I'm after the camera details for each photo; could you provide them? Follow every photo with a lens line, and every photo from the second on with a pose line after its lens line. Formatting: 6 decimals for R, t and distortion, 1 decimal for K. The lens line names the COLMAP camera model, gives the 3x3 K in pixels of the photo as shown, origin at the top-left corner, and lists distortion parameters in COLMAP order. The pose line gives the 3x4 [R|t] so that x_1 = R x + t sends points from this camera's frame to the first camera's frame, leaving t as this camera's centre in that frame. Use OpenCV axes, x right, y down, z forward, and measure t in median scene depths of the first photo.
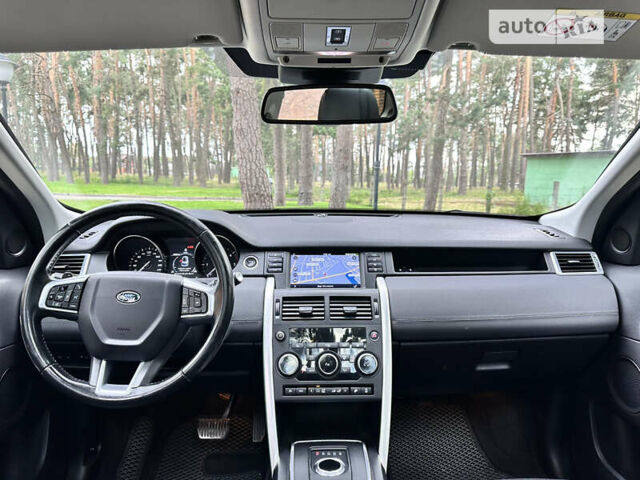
lens RADIAL K [[456.3, 0, 320.0], [0, 456.3, 240.0], [0, 0, 1]] dist [0.001490, -0.005292]
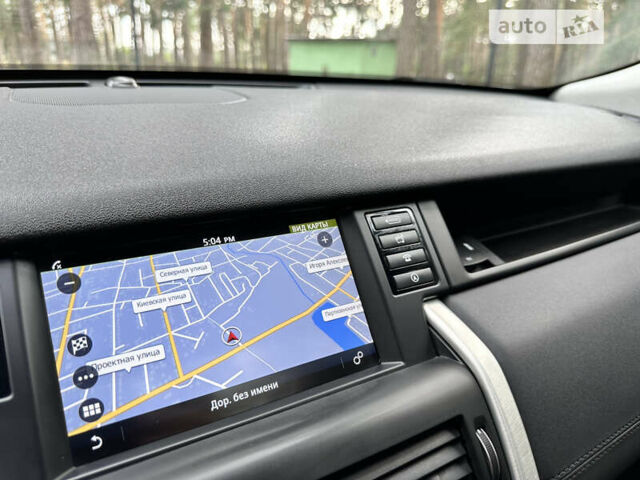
lens RADIAL K [[456.3, 0, 320.0], [0, 456.3, 240.0], [0, 0, 1]] dist [0.001490, -0.005292]
pose [[0.878930, -0.151457, 0.452264, -0.044423], [0.041716, 0.969018, 0.243440, -0.023779], [-0.475123, -0.195100, 0.858017, 0.777895]]
